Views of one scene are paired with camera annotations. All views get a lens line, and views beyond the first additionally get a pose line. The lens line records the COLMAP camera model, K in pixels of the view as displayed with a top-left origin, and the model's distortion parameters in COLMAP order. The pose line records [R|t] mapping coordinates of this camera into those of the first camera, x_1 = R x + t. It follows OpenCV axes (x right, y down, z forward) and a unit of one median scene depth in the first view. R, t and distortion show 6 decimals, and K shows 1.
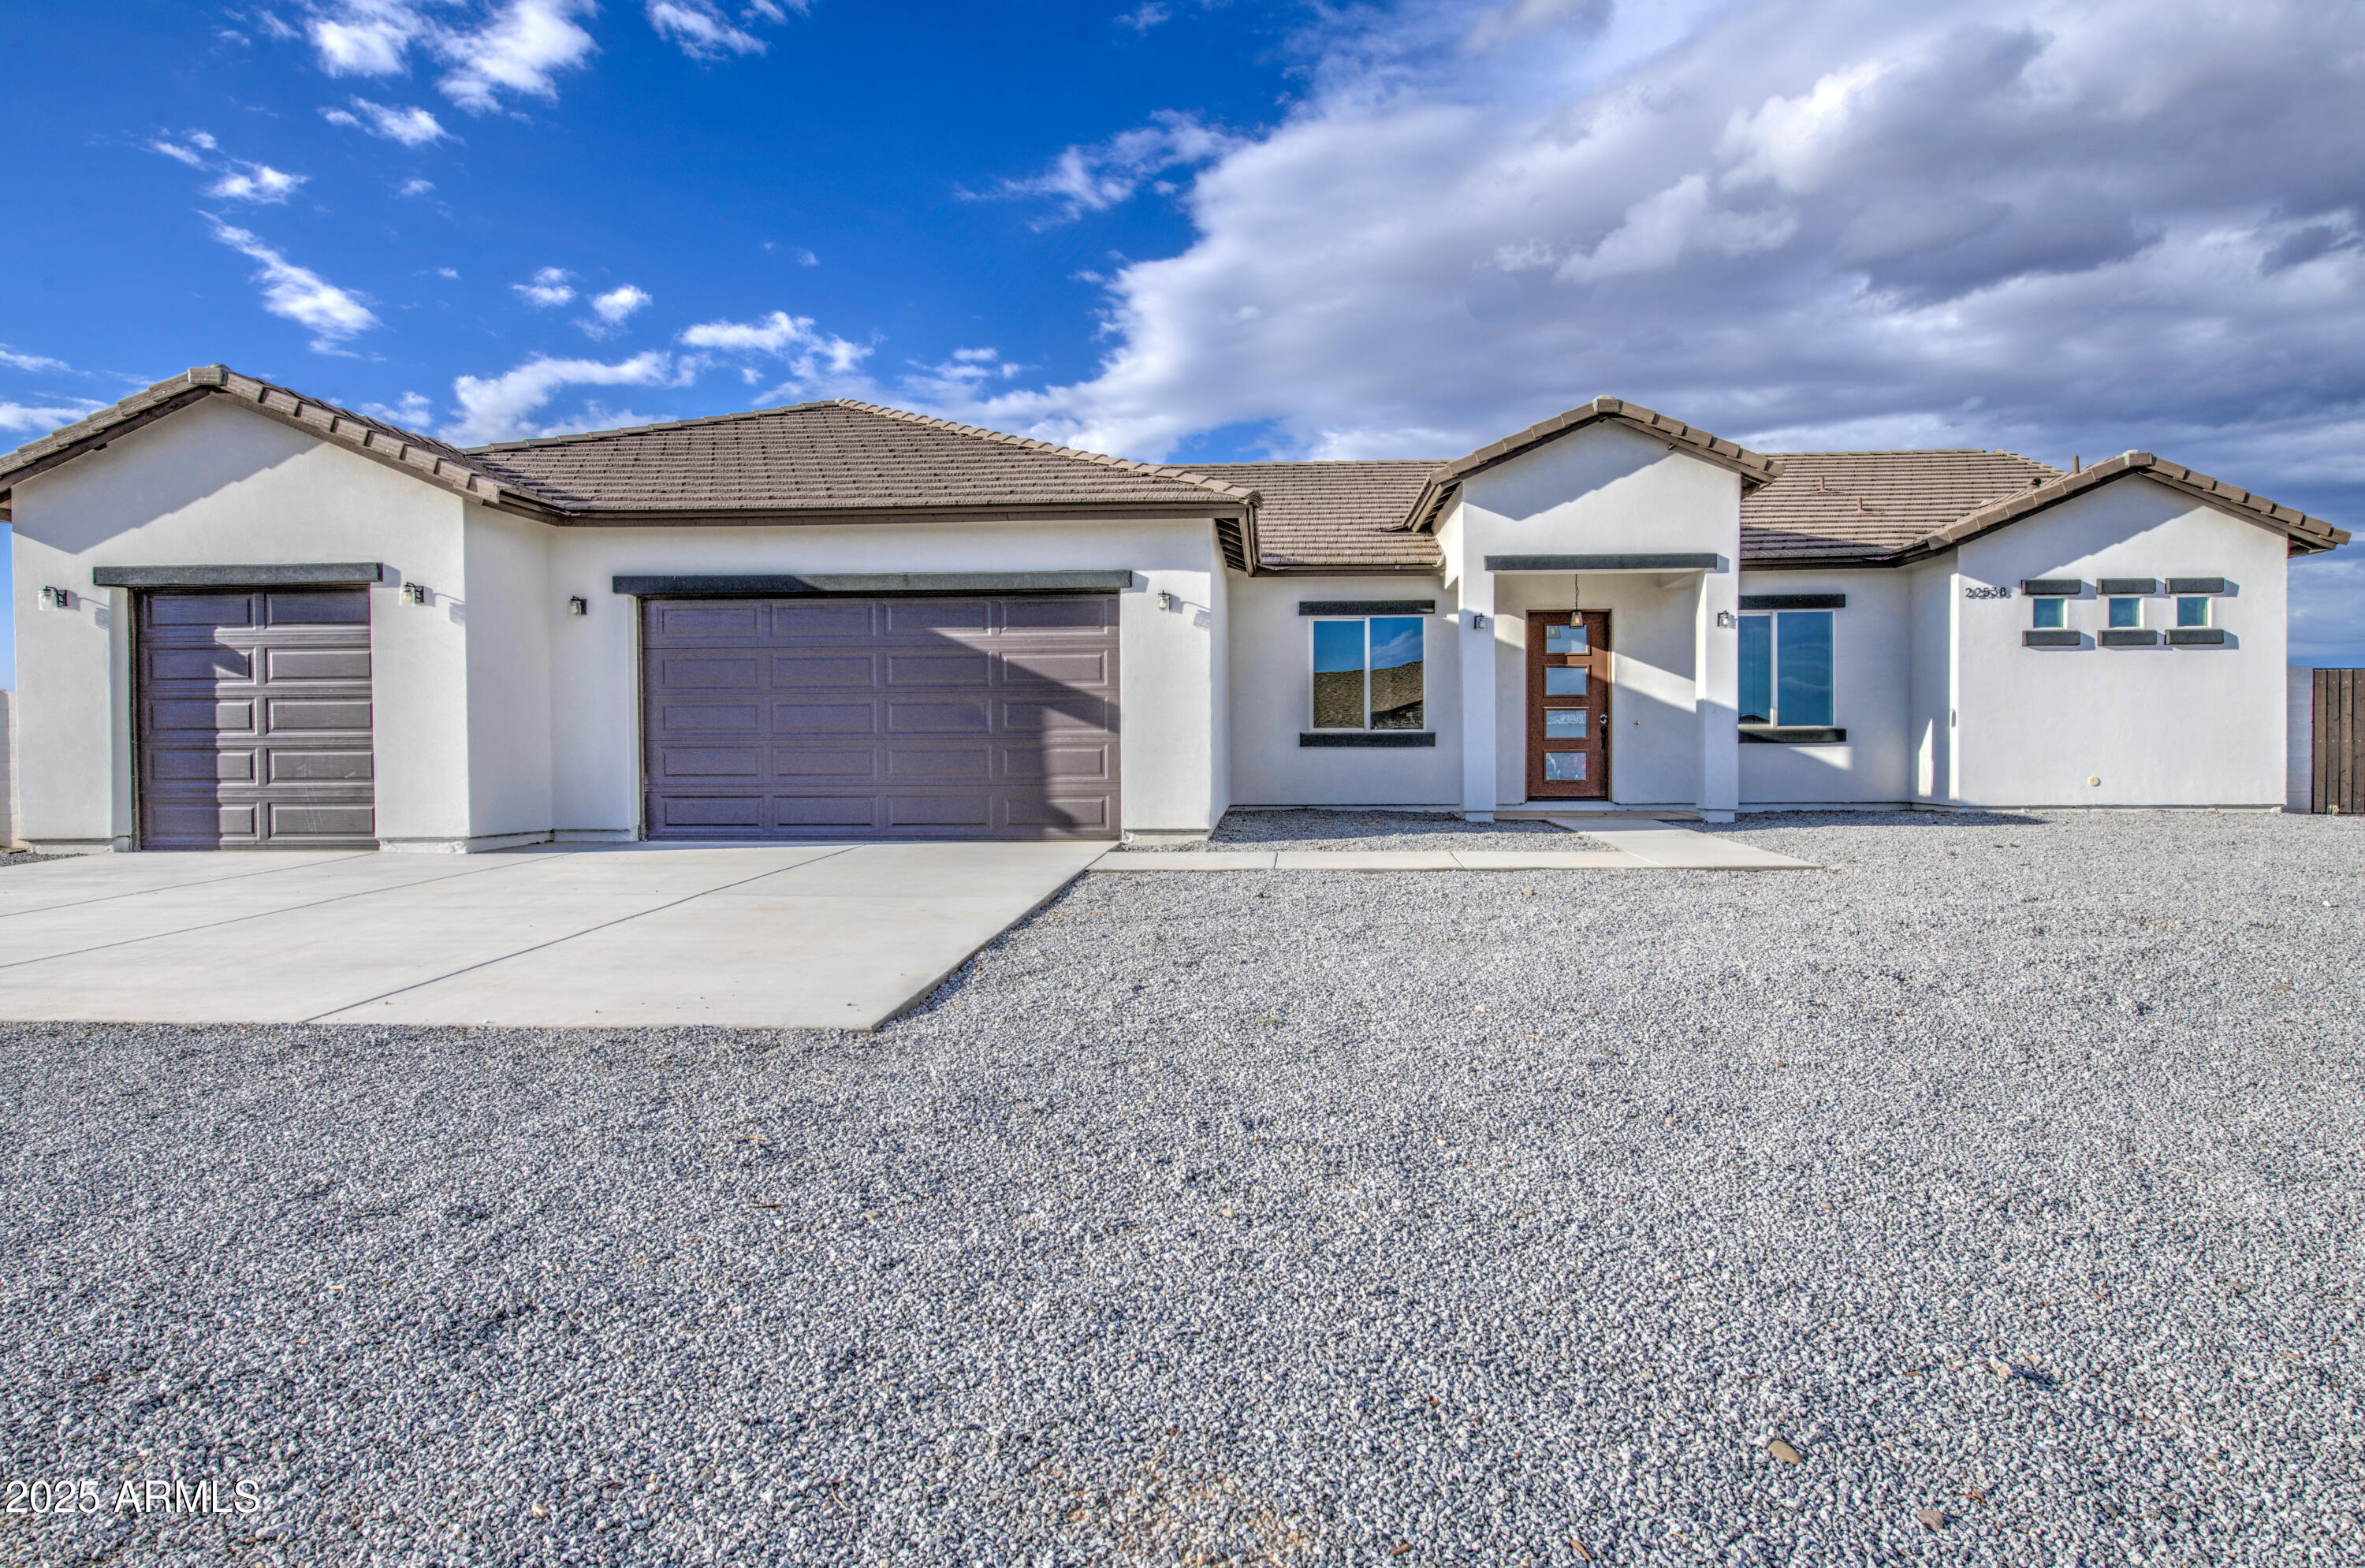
lens RADIAL K [[1299.3, 0, 1230.9], [0, 1299.3, 769.7], [0, 0, 1]] dist [0.000322, -0.000415]
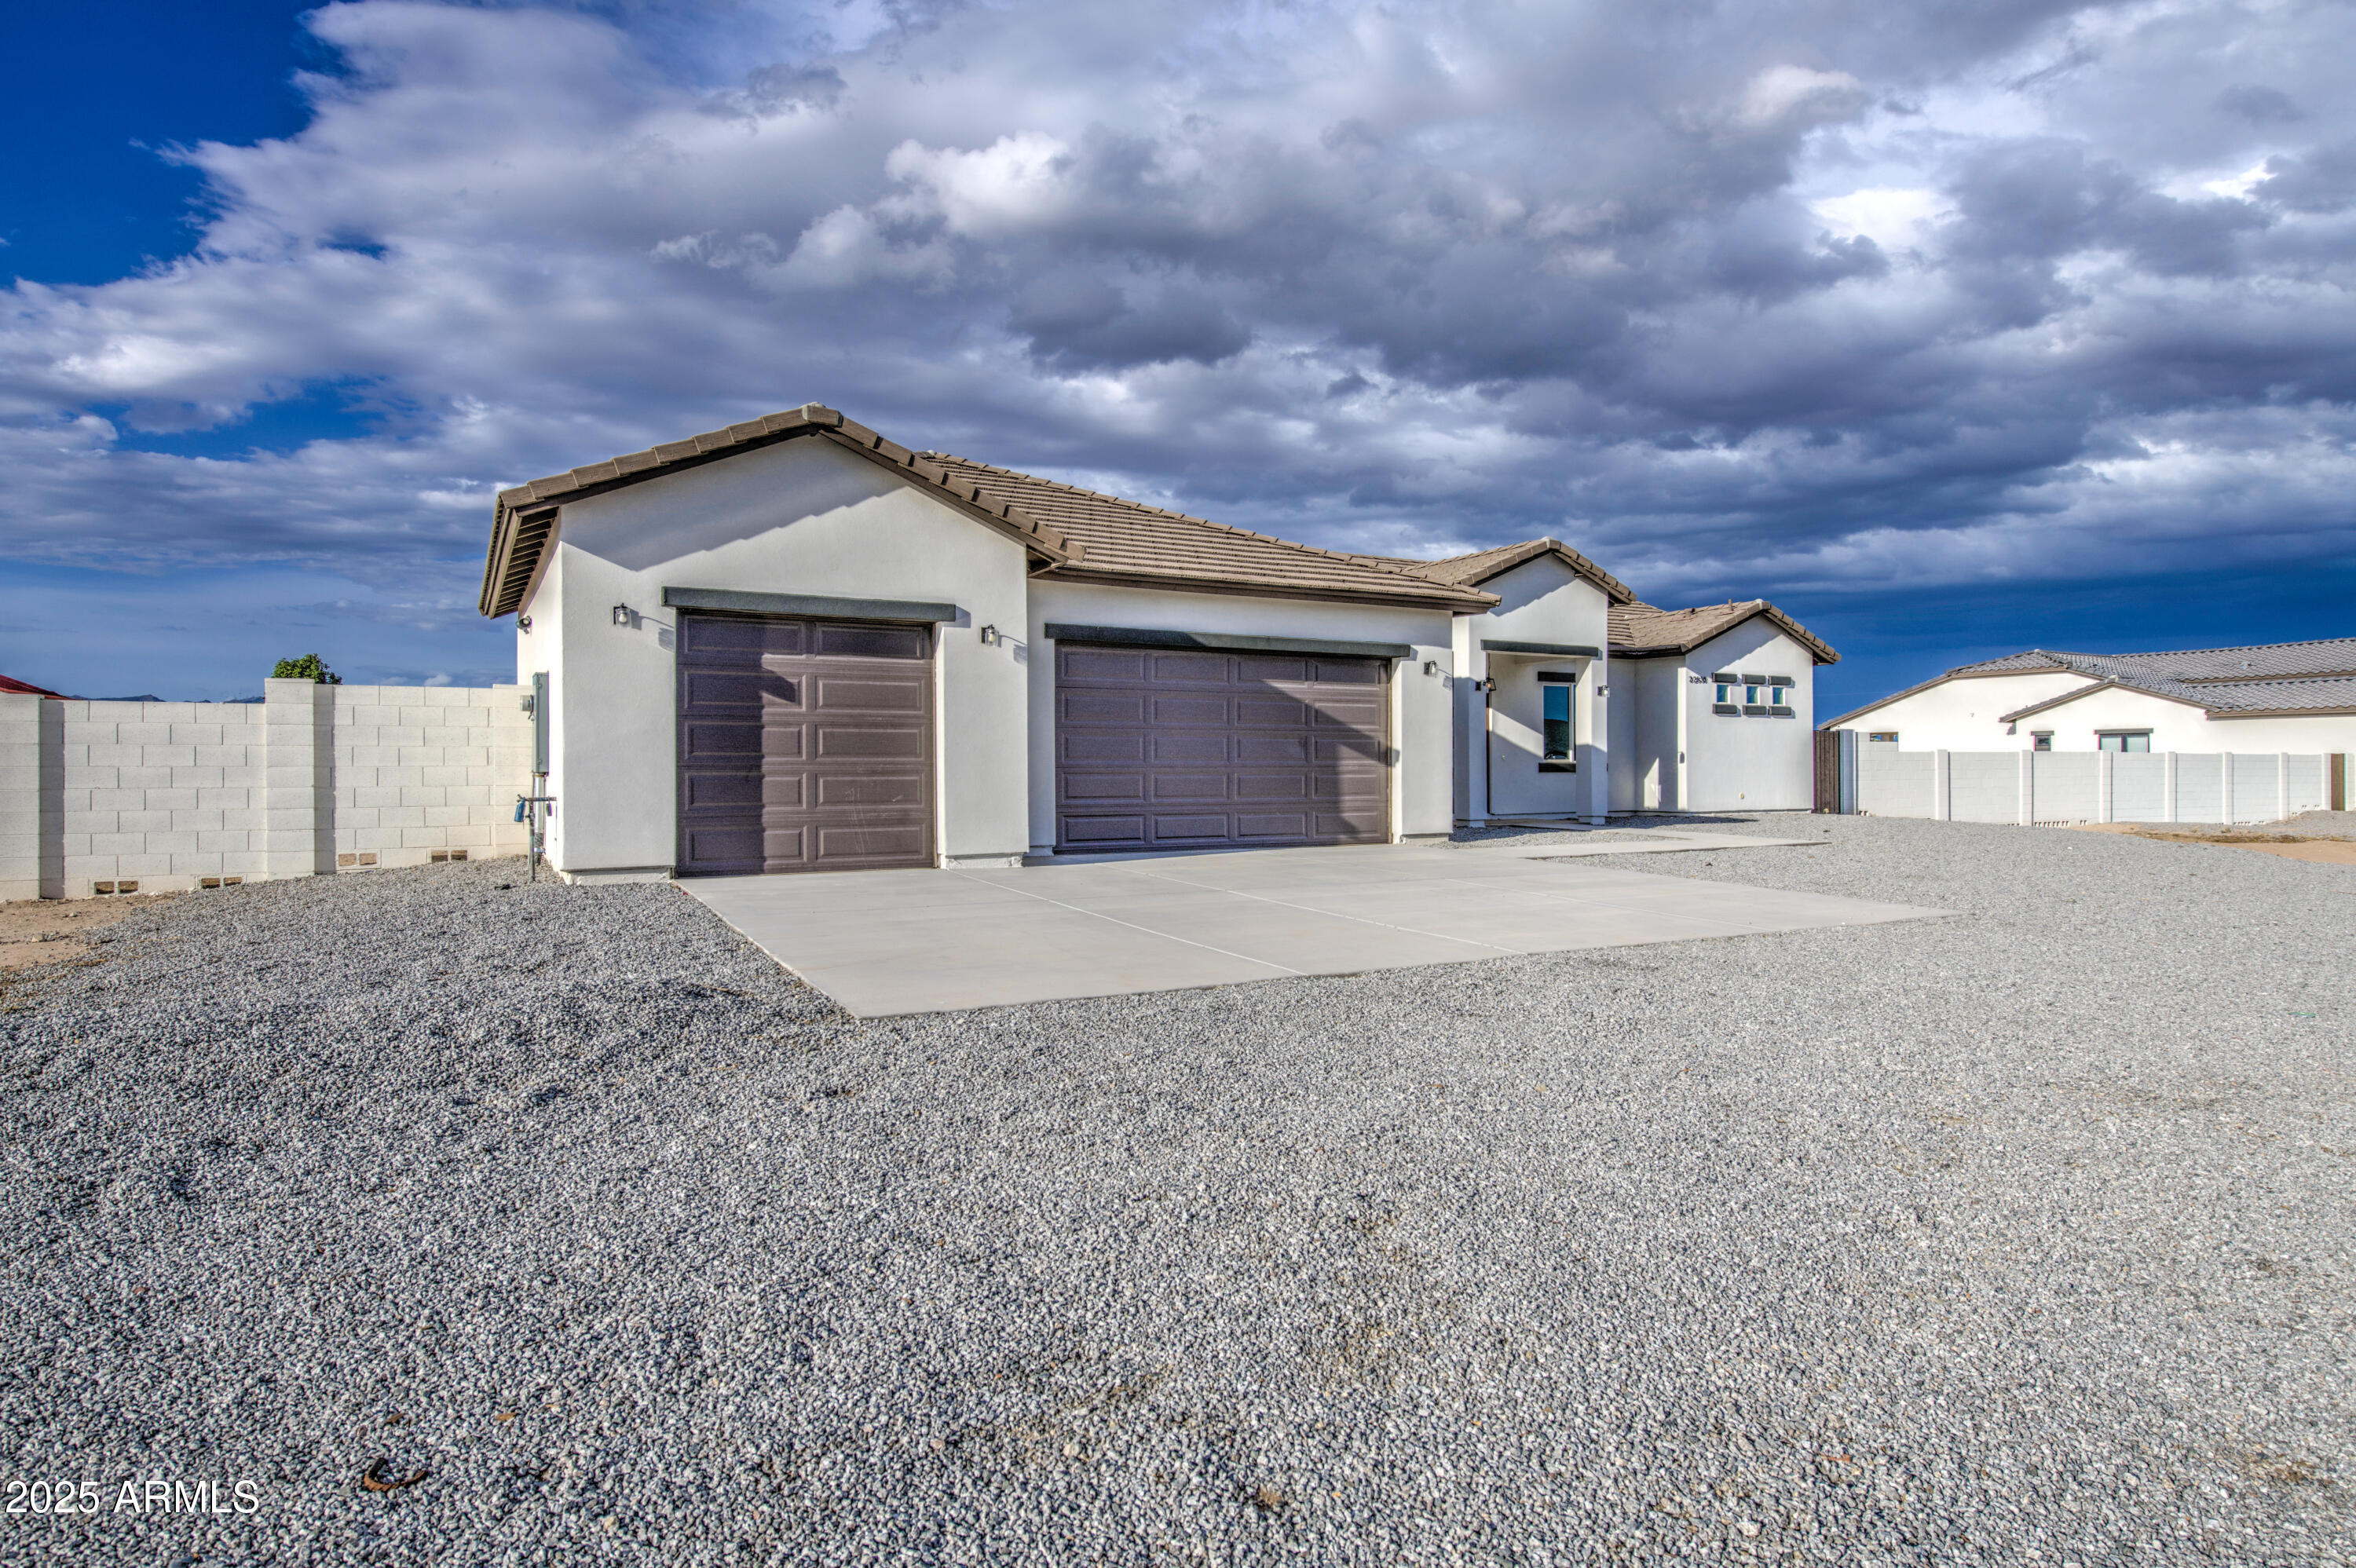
lens RADIAL K [[1356.7, 0, 1216.0], [0, 1356.7, 811.4], [0, 0, 1]] dist [0.005251, 0.000001]
pose [[0.828732, -0.012536, 0.559505, -0.888660], [0.008355, 0.999915, 0.010028, 0.005033], [-0.559583, -0.003635, 0.828766, -0.060048]]
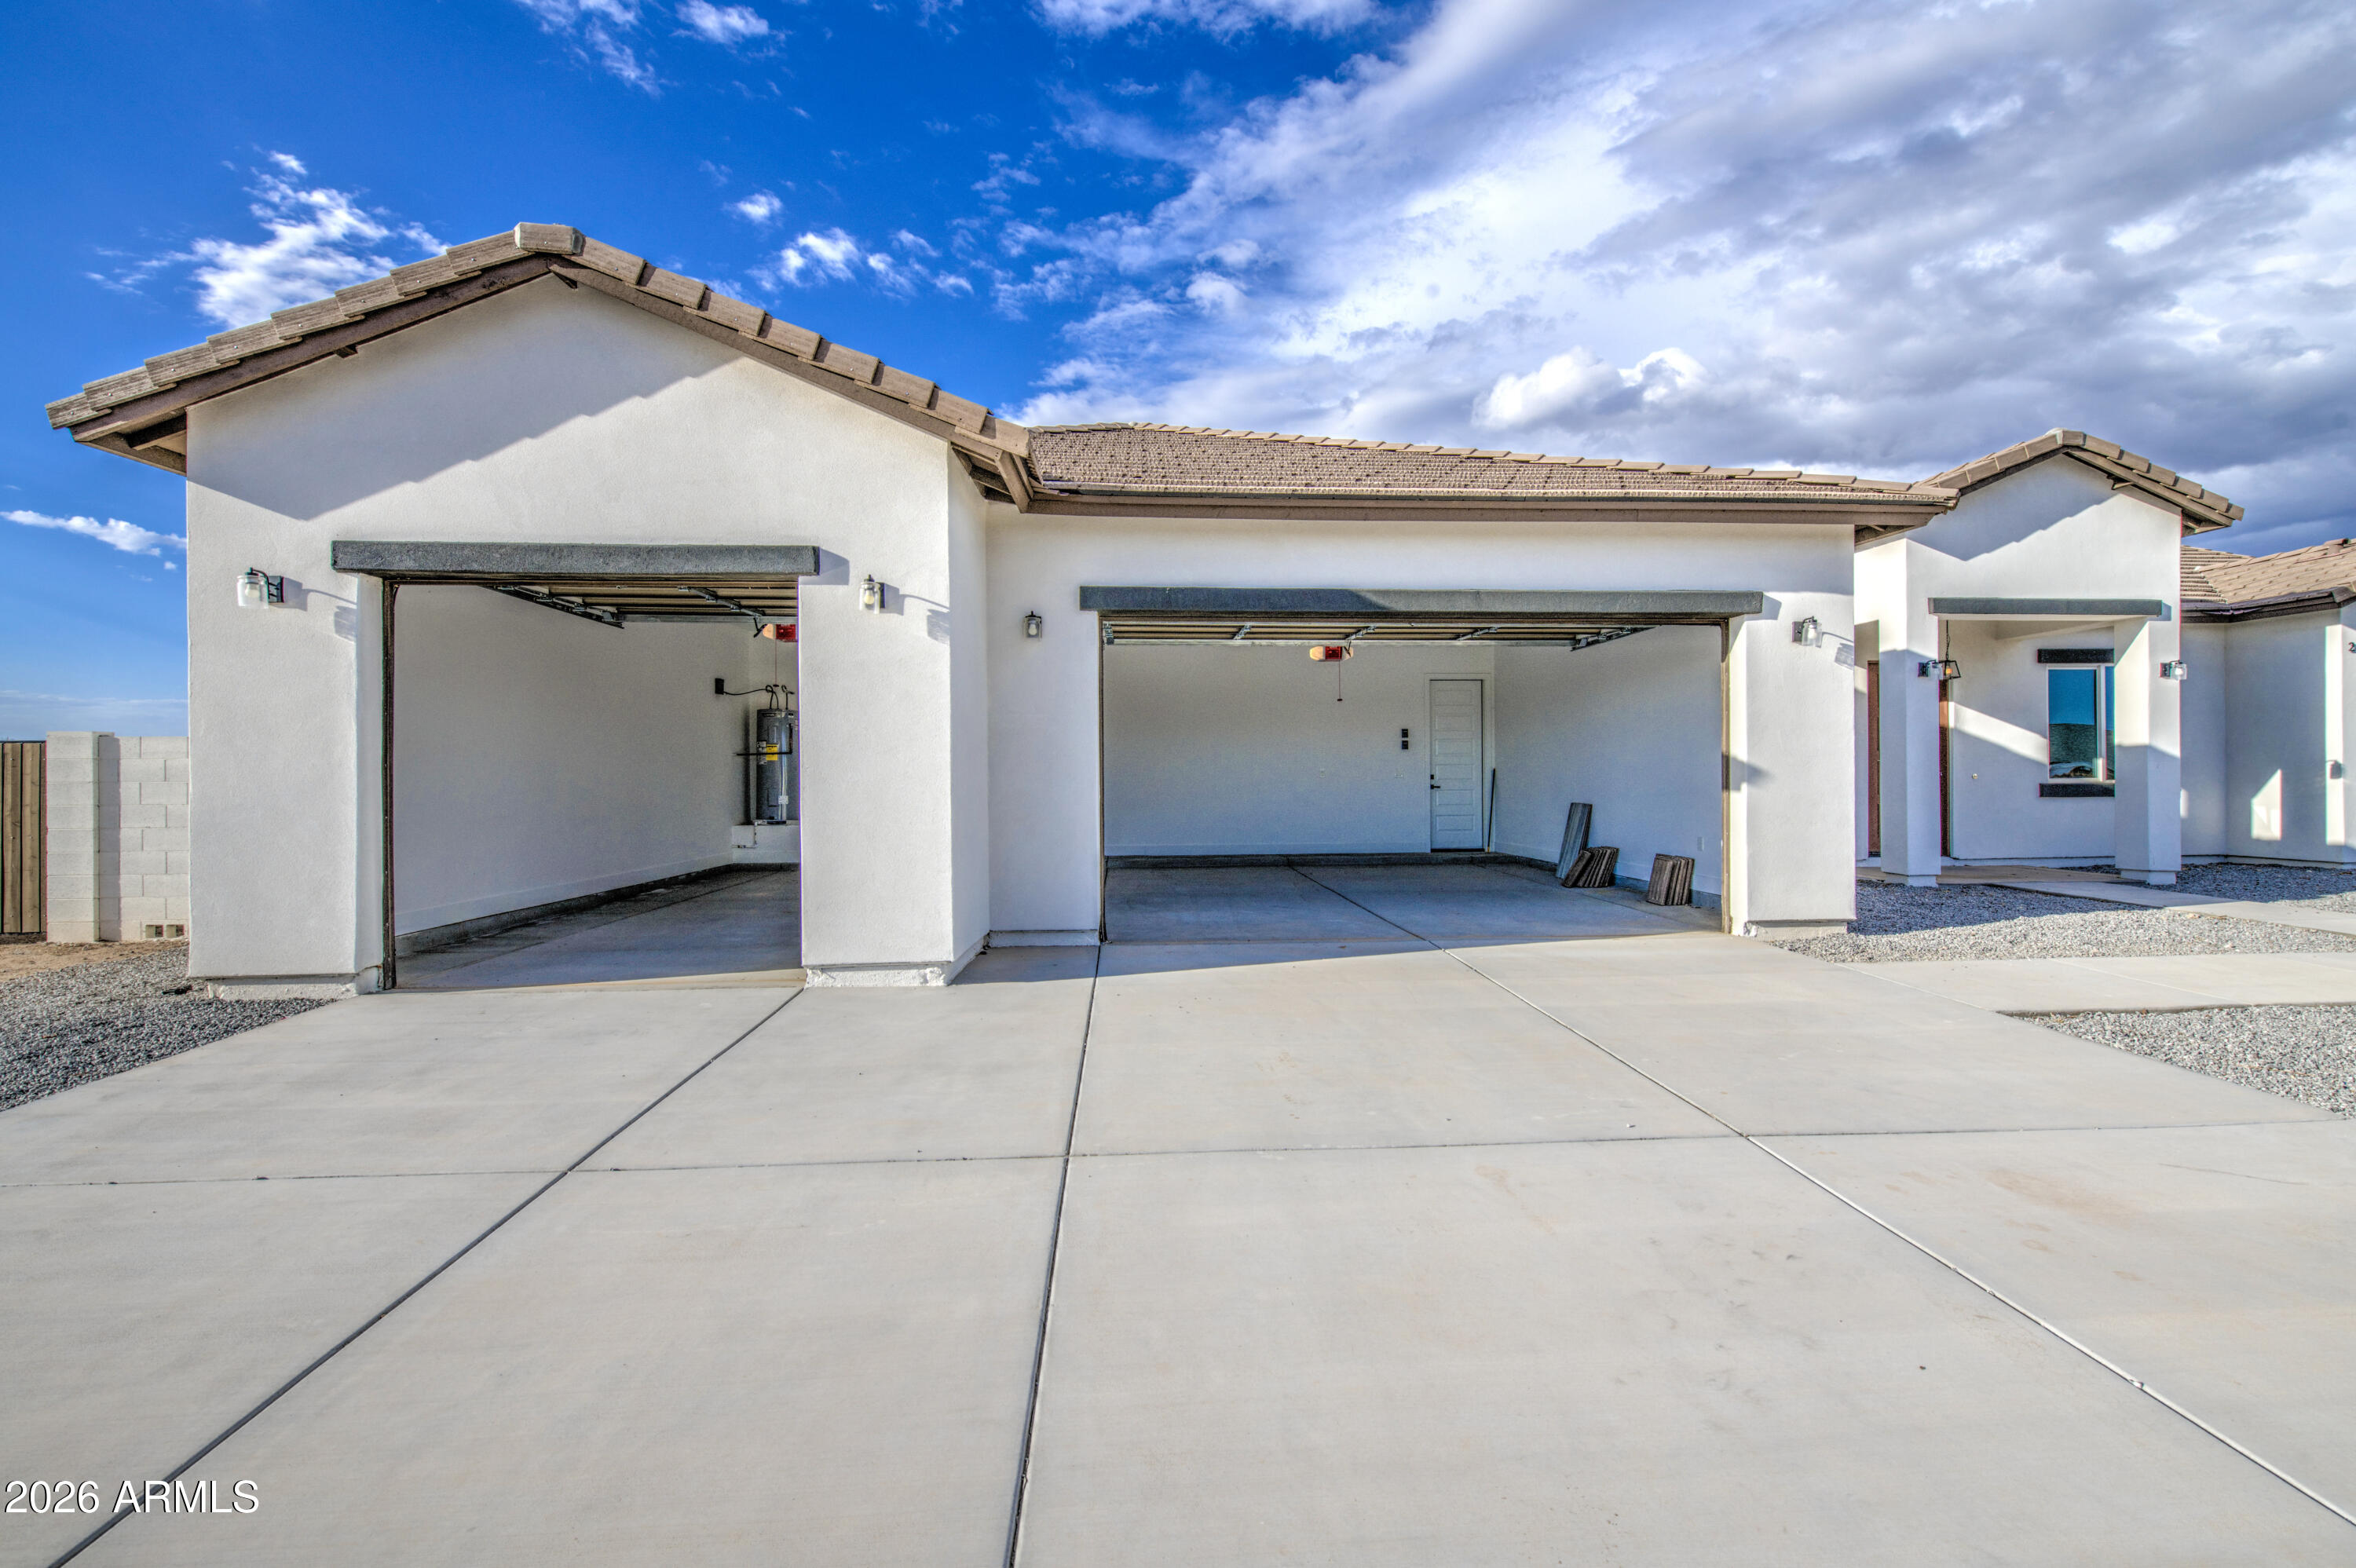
lens RADIAL K [[978.3, 0, 1185.5], [0, 978.3, 780.7], [0, 0, 1]] dist [0.001171, -0.000521]
pose [[0.992397, -0.000122, 0.123077, -0.422025], [0.001917, 0.999894, -0.014464, -0.026340], [-0.123062, 0.014590, 0.992292, 0.387750]]
